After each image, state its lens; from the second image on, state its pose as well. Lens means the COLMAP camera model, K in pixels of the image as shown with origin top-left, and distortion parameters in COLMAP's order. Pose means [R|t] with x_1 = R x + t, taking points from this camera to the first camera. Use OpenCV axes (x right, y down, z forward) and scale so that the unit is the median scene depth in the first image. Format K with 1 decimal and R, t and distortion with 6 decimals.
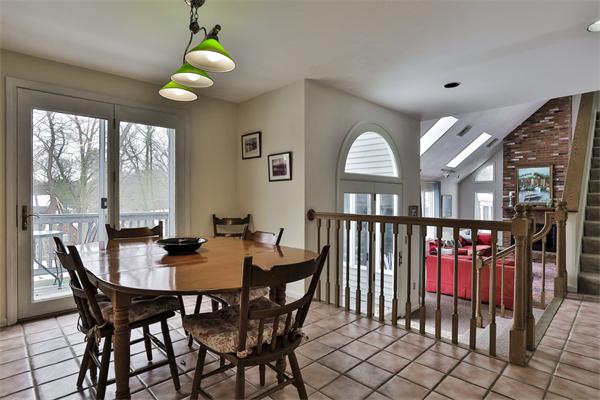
lens RADIAL K [[303.9, 0, 301.4], [0, 303.9, 201.1], [0, 0, 1]] dist [-0.037168, 0.005844]
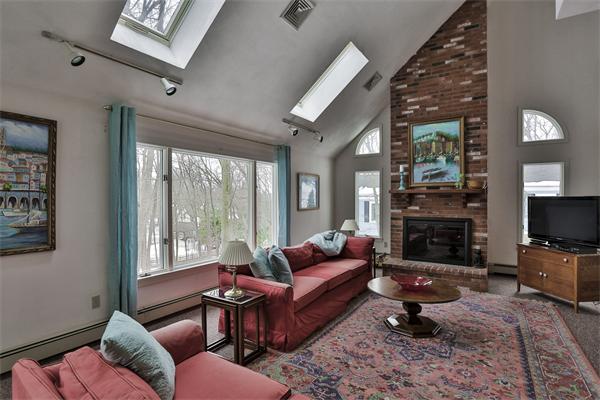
lens RADIAL K [[303.9, 0, 299.0], [0, 303.9, 200.7], [0, 0, 1]] dist [-0.037168, 0.005844]
pose [[0.971060, -0.005086, 0.238781, 0.368594], [0.006442, 0.999967, -0.004901, 0.042819], [-0.238749, 0.006298, 0.971061, 0.477665]]
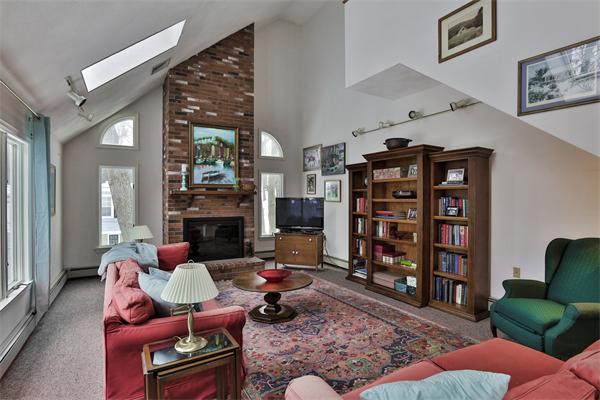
lens RADIAL K [[303.9, 0, 305.7], [0, 303.9, 196.5], [0, 0, 1]] dist [-0.037168, 0.005844]
pose [[0.201689, 0.000801, 0.979449, 0.190217], [0.018740, 0.999813, -0.004677, 0.037893], [-0.979270, 0.019298, 0.201636, 0.679668]]
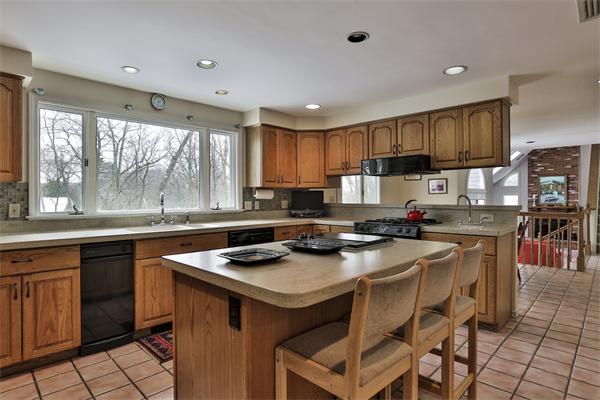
lens RADIAL K [[322.4, 0, 298.8], [0, 322.4, 198.7], [0, 0, 1]] dist [-0.036641, 0.011992]
pose [[0.999214, -0.006024, 0.039168, -0.392825], [0.006309, 0.999954, -0.007170, -0.011095], [-0.039123, 0.007411, 0.999207, -0.353339]]
